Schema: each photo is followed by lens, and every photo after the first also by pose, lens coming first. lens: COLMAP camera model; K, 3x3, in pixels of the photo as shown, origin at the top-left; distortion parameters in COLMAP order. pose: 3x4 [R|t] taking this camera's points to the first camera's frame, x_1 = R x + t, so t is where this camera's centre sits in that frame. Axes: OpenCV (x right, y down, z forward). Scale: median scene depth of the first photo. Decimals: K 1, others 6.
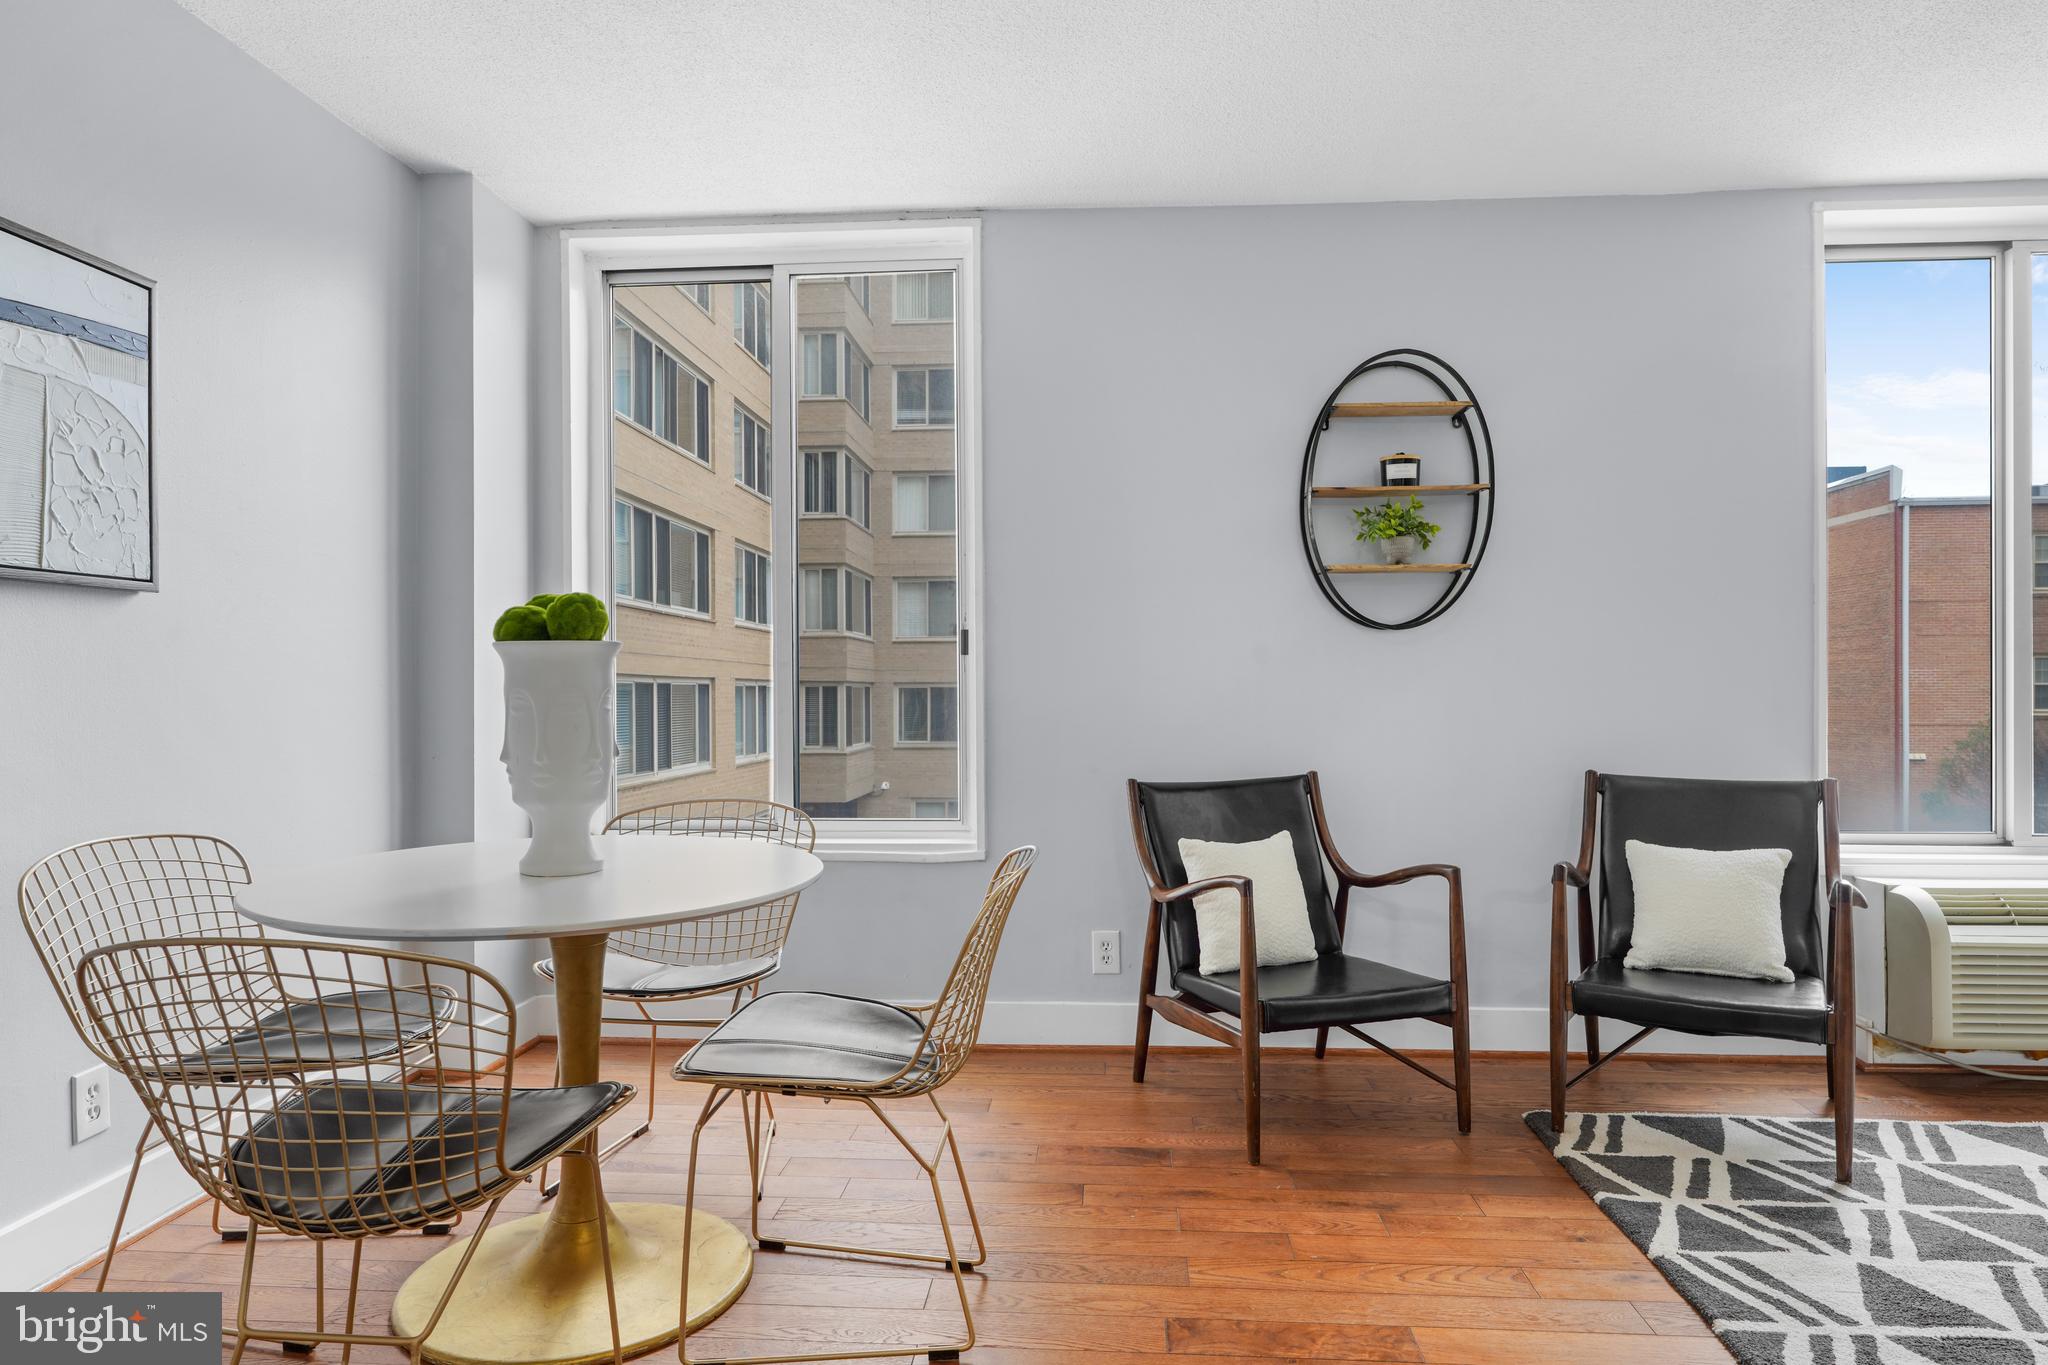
lens RADIAL K [[1255.9, 0, 1027.0], [0, 1255.9, 696.5], [0, 0, 1]] dist [0.006663, 0.001035]
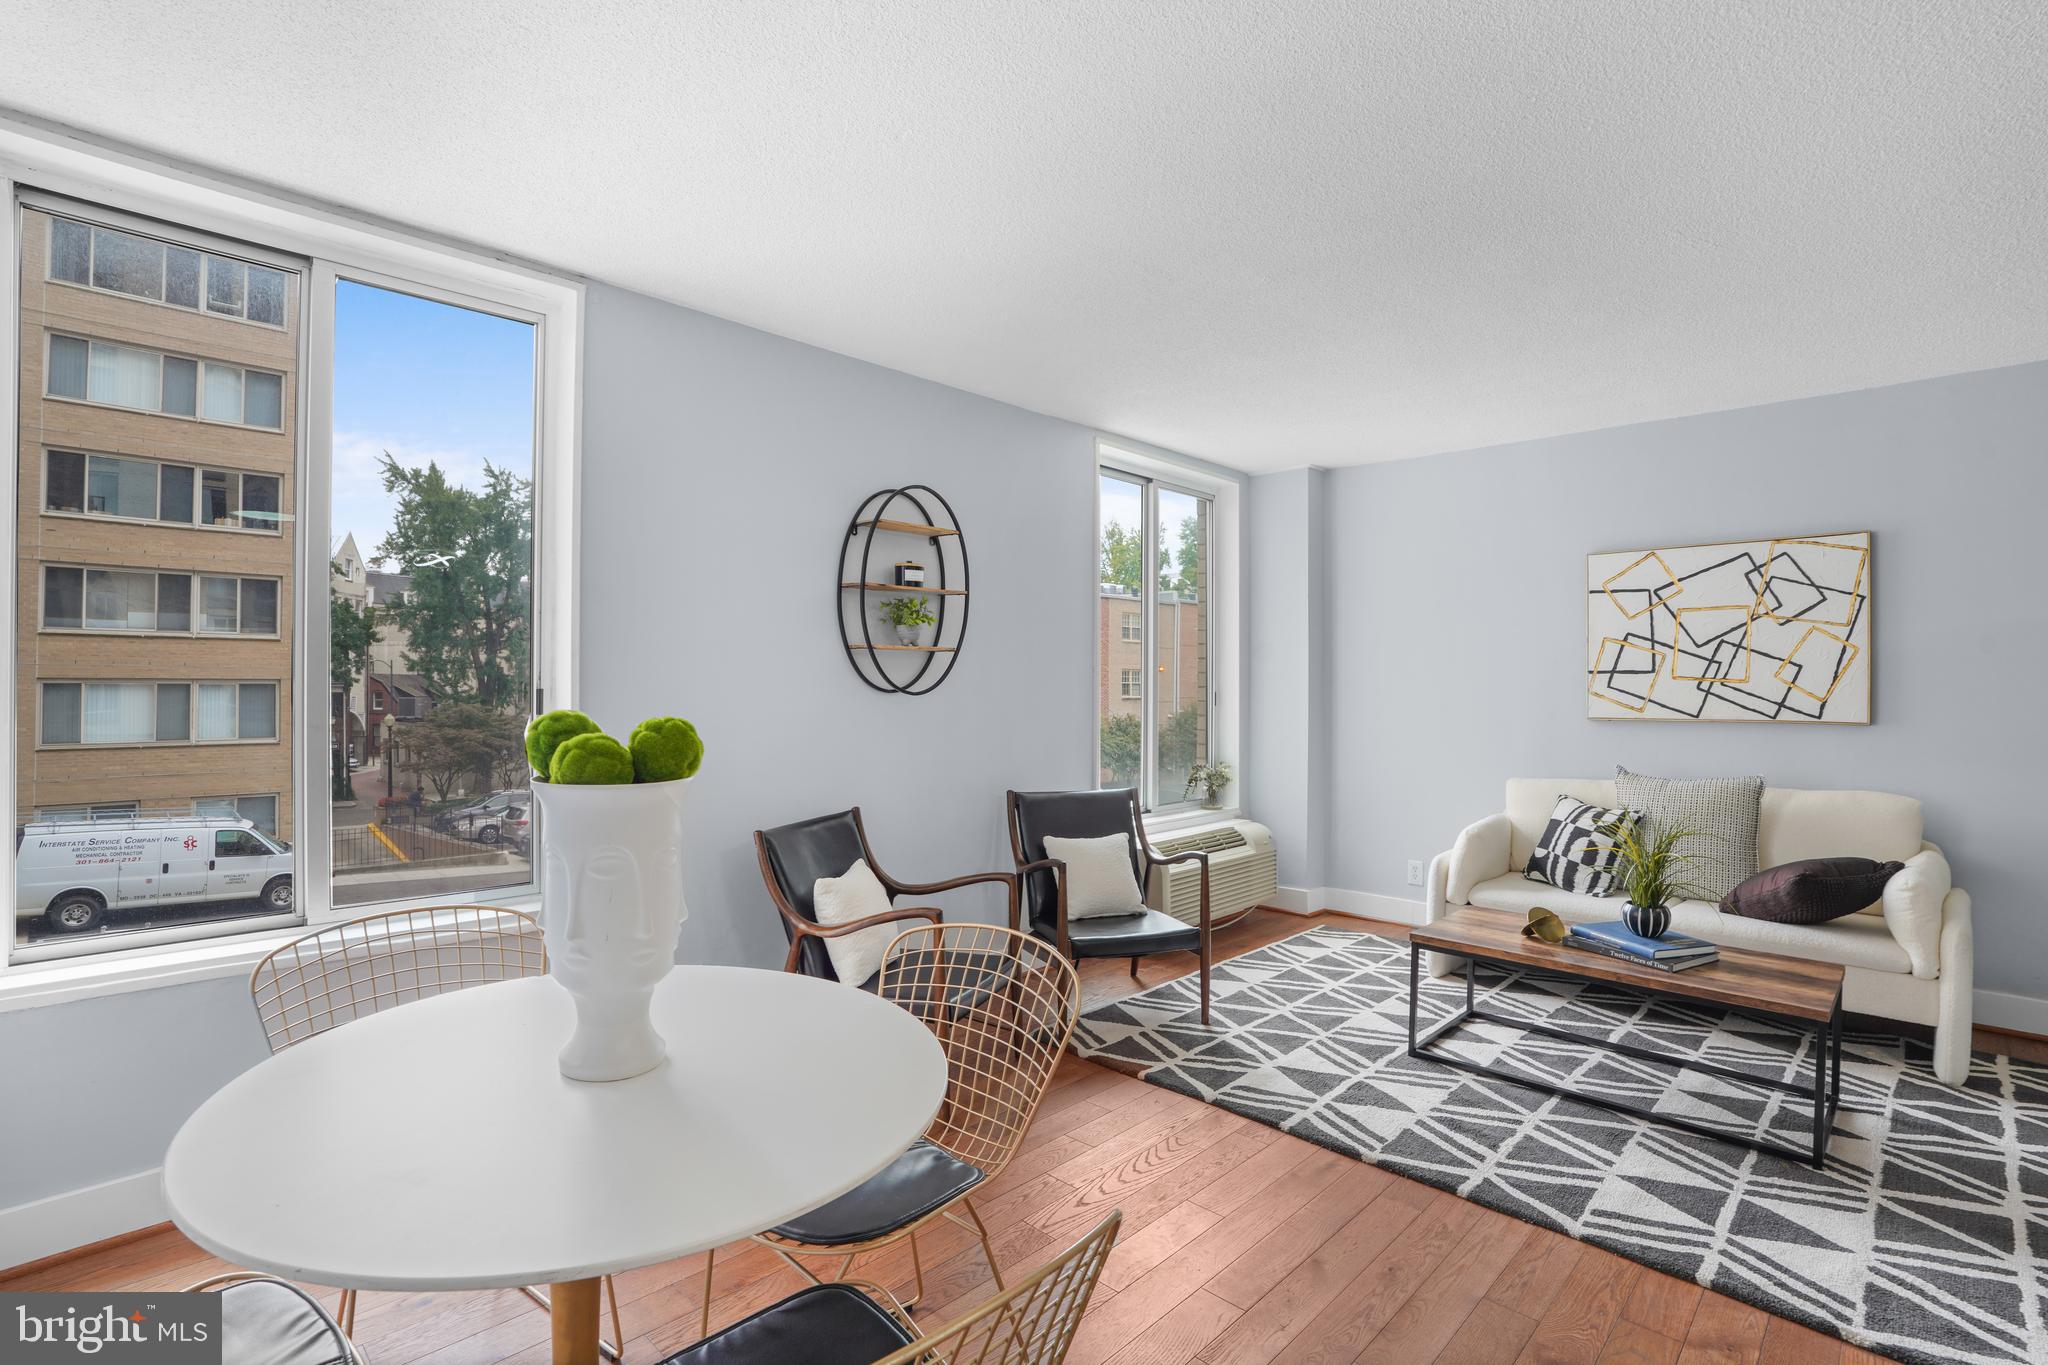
lens RADIAL K [[967.1, 0, 1029.3], [0, 967.1, 679.2], [0, 0, 1]] dist [-0.063121, 0.025174]
pose [[0.646099, 0.009620, 0.763193, -0.468062], [-0.004363, 0.999951, -0.008911, -0.071190], [-0.763241, 0.002427, 0.646109, 0.287779]]
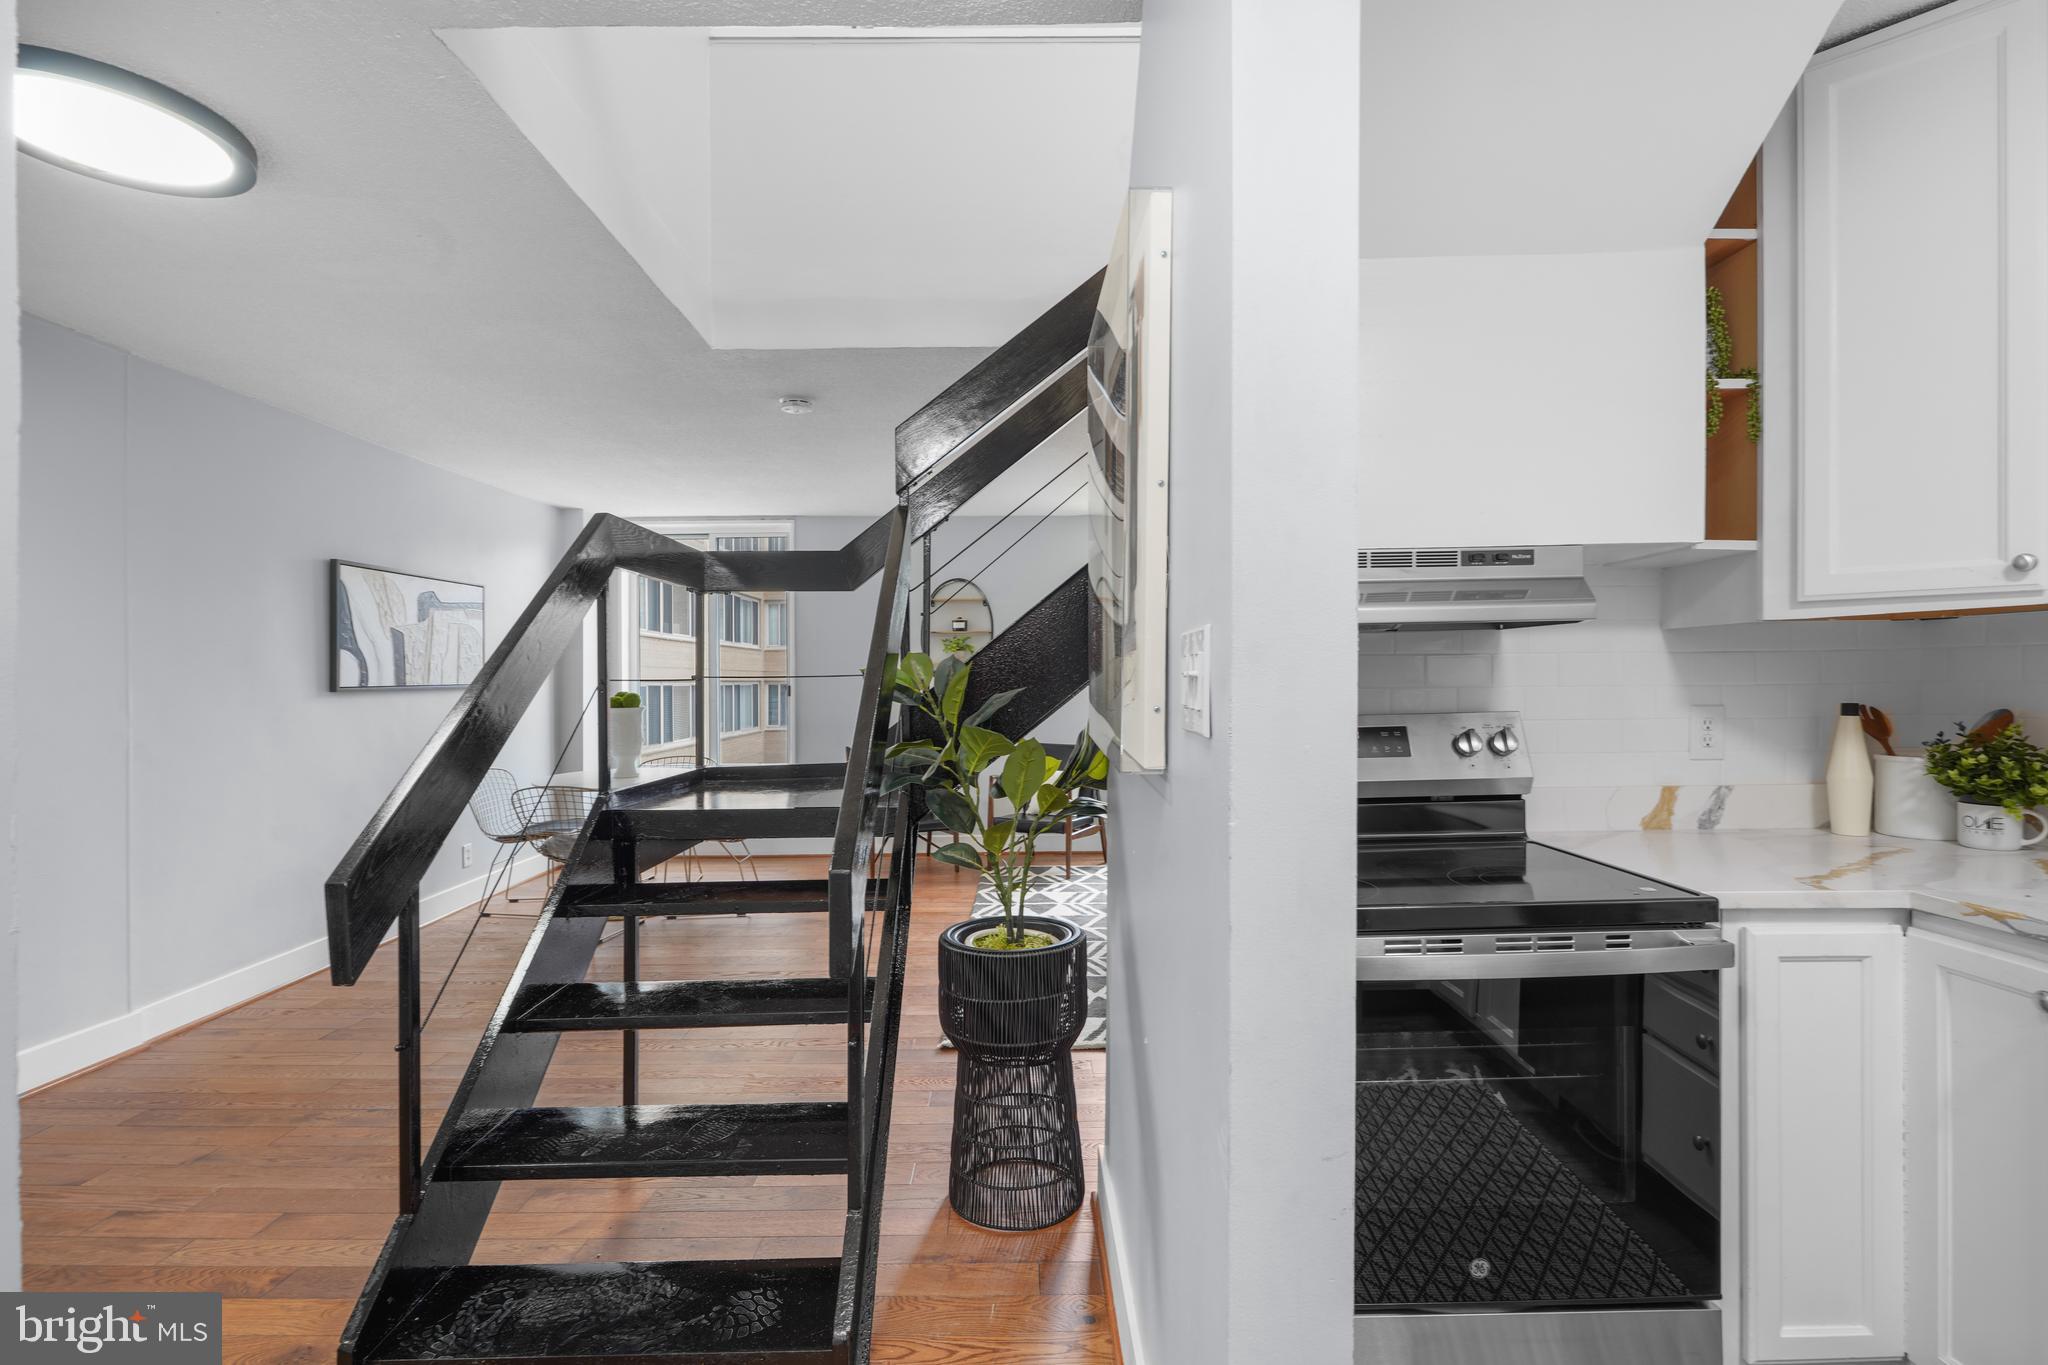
lens RADIAL K [[939.9, 0, 1024.3], [0, 939.9, 691.4], [0, 0, 1]] dist [0.000107, -0.000750]
pose [[0.996956, -0.002795, 0.077919, 0.336020], [0.002238, 0.999971, 0.007235, -0.071285], [-0.077937, -0.007038, 0.996933, -1.079342]]
